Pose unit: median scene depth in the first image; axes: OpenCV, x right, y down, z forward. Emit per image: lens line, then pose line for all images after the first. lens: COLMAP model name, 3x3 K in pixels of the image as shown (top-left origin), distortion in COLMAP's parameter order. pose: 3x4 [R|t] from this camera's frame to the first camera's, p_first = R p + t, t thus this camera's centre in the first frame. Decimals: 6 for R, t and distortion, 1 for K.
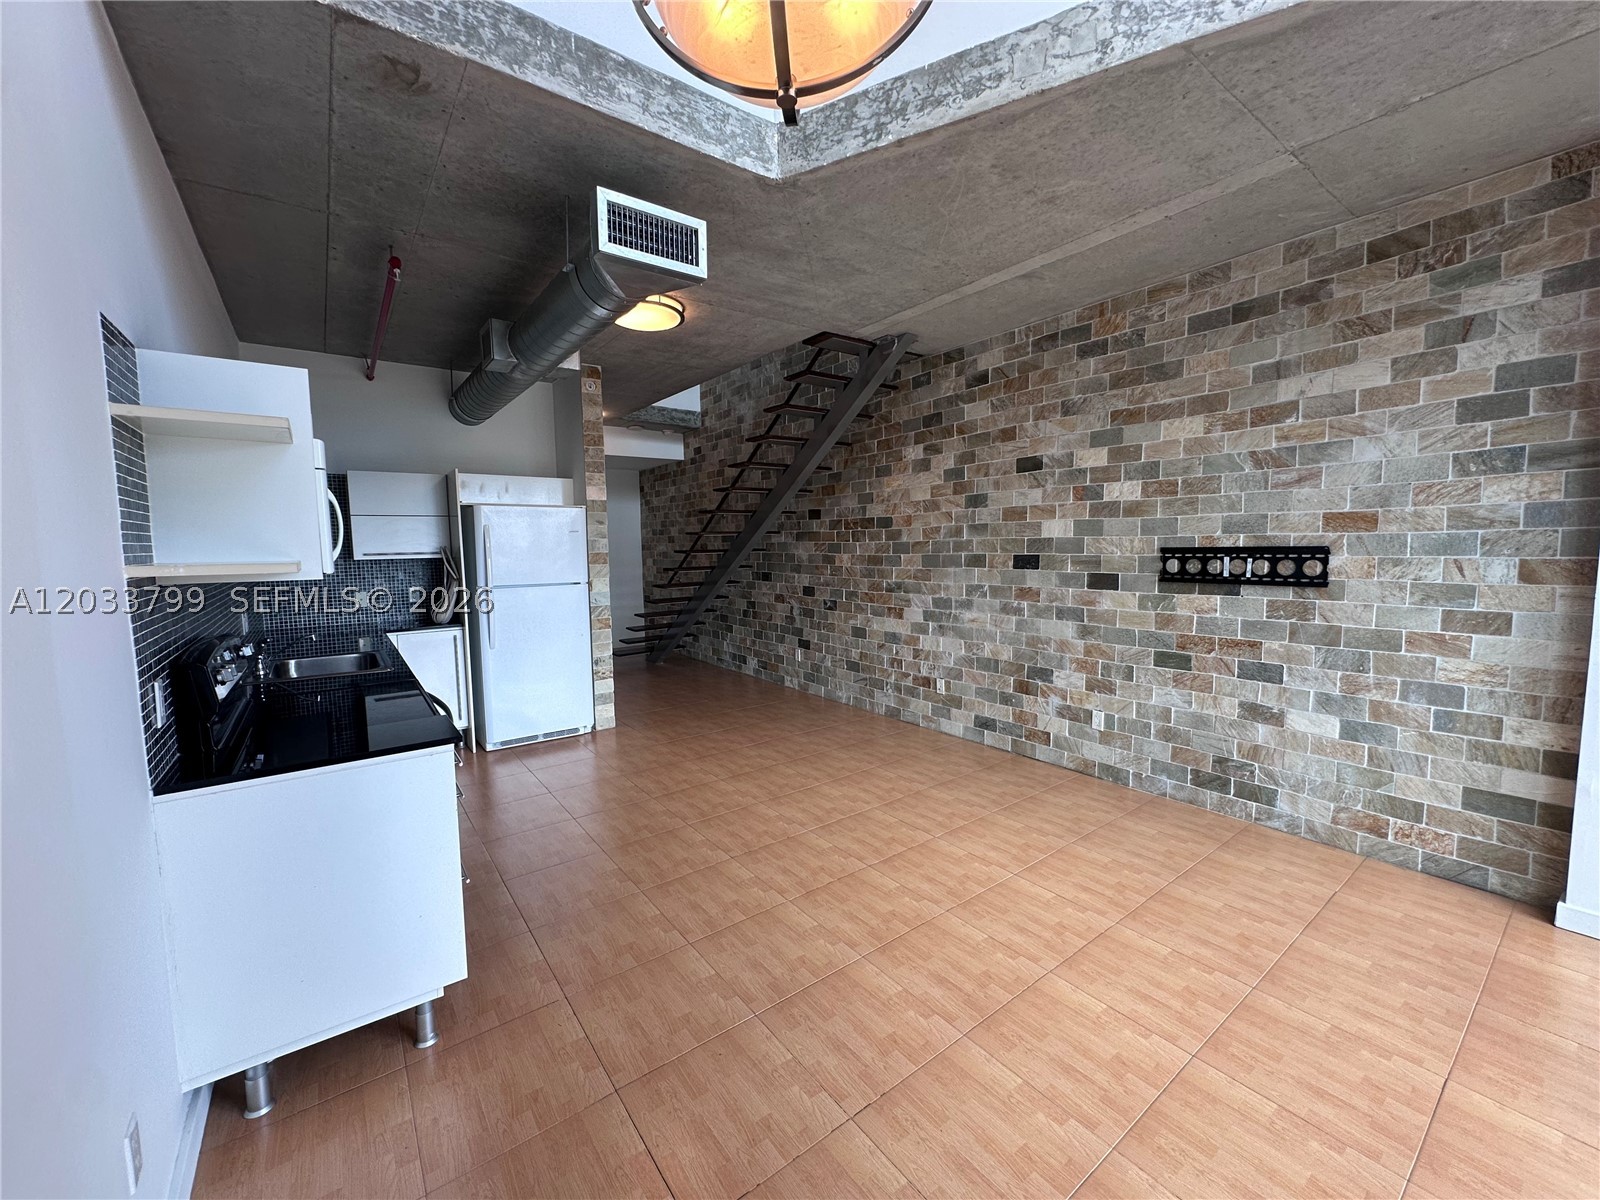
lens RADIAL K [[638.5, 0, 797.1], [0, 638.5, 598.6], [0, 0, 1]] dist [-0.001661, -0.000004]
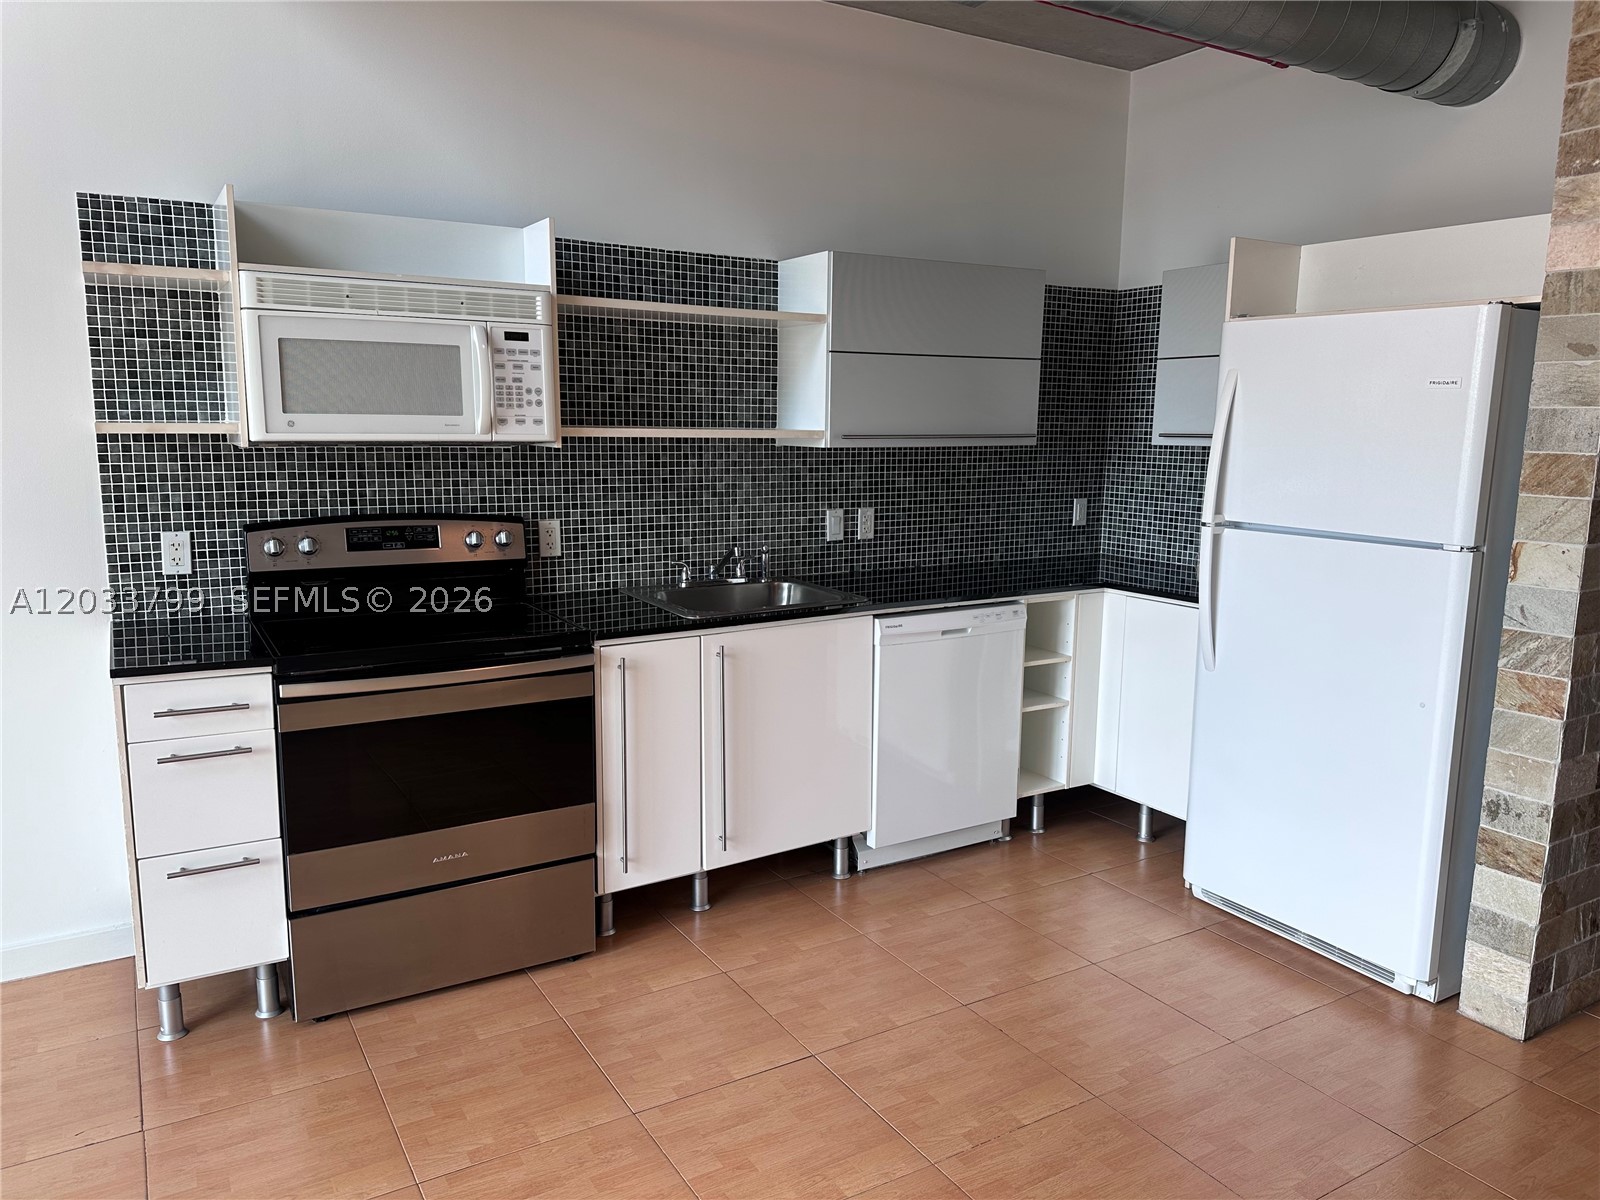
lens RADIAL K [[1105.2, 0, 789.2], [0, 1105.2, 599.1], [0, 0, 1]] dist [0.031776, -0.022865]
pose [[-0.101376, 0.171252, -0.979998, 0.369979], [-0.099935, 0.978337, 0.181300, -0.101094], [0.989816, 0.116315, -0.082066, 1.103120]]
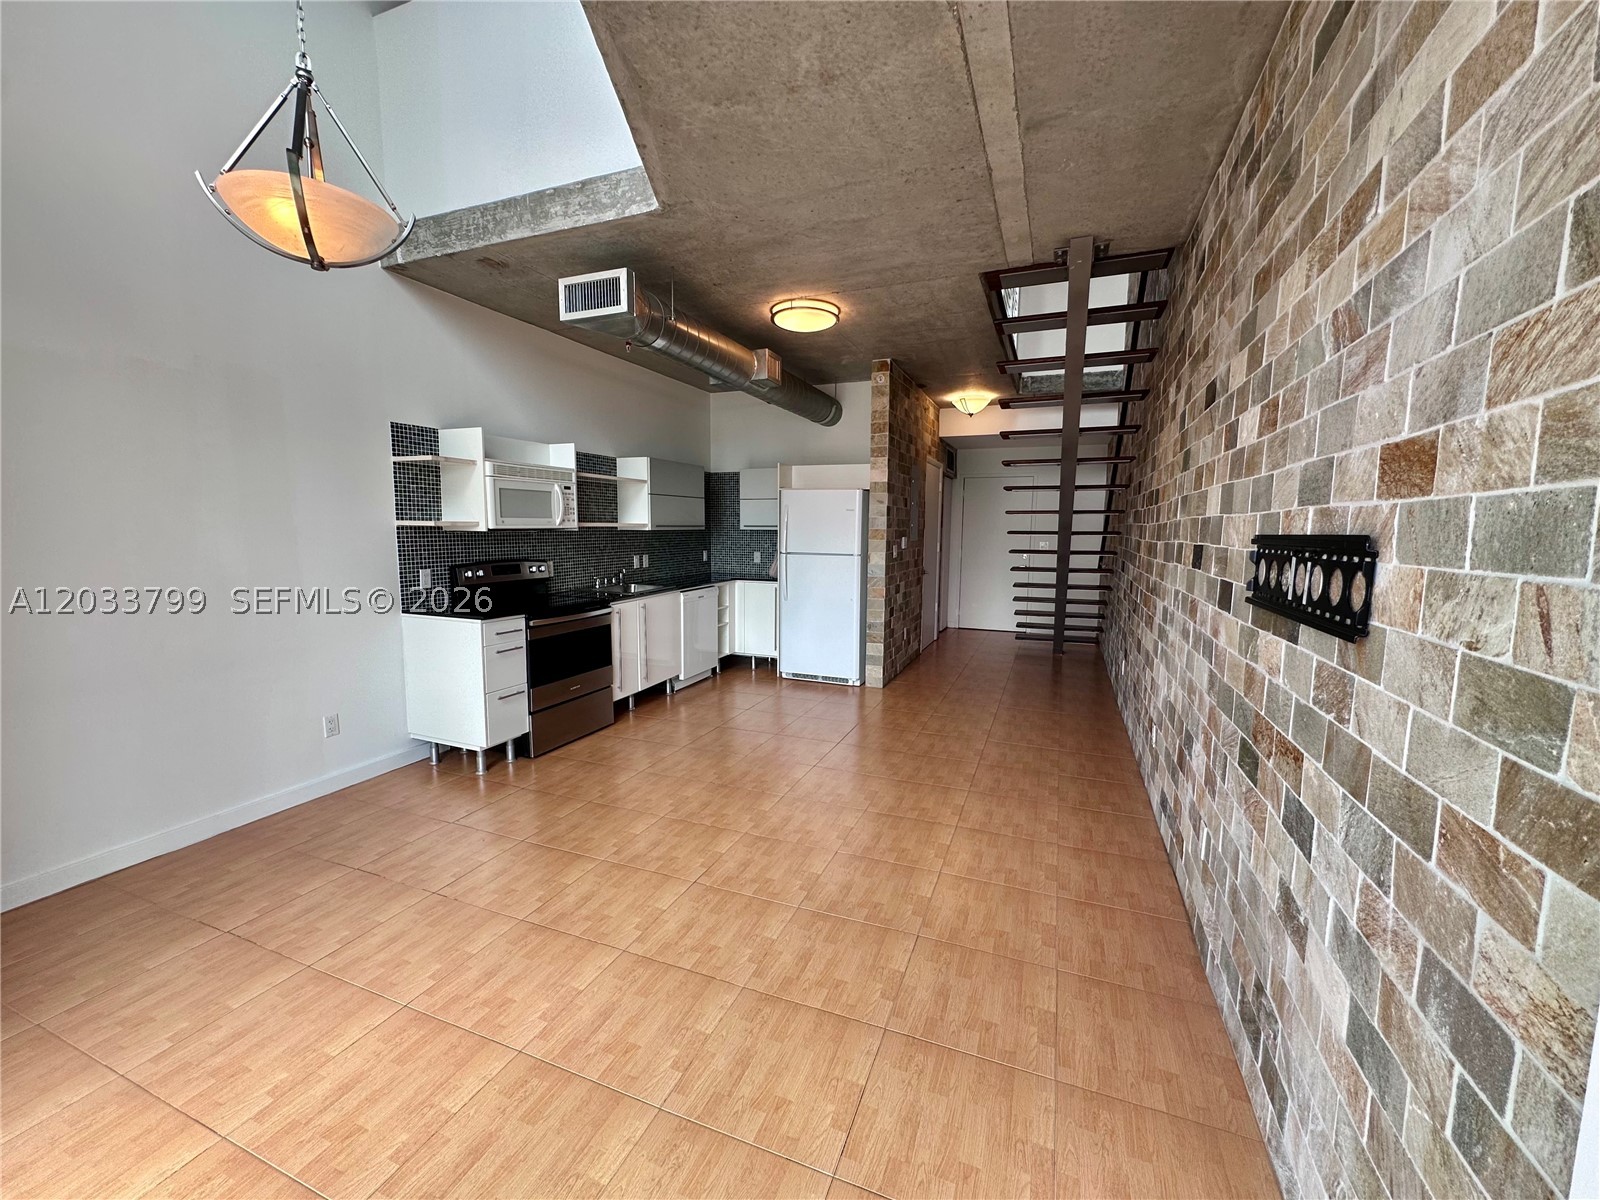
lens RADIAL K [[638.5, 0, 799.7], [0, 638.5, 596.8], [0, 0, 1]] dist [-0.001661, -0.000004]
pose [[0.519849, 0.112224, -0.846854, 0.904952], [-0.092292, 0.992909, 0.074925, -0.039880], [0.849258, 0.039208, 0.526521, 0.475921]]
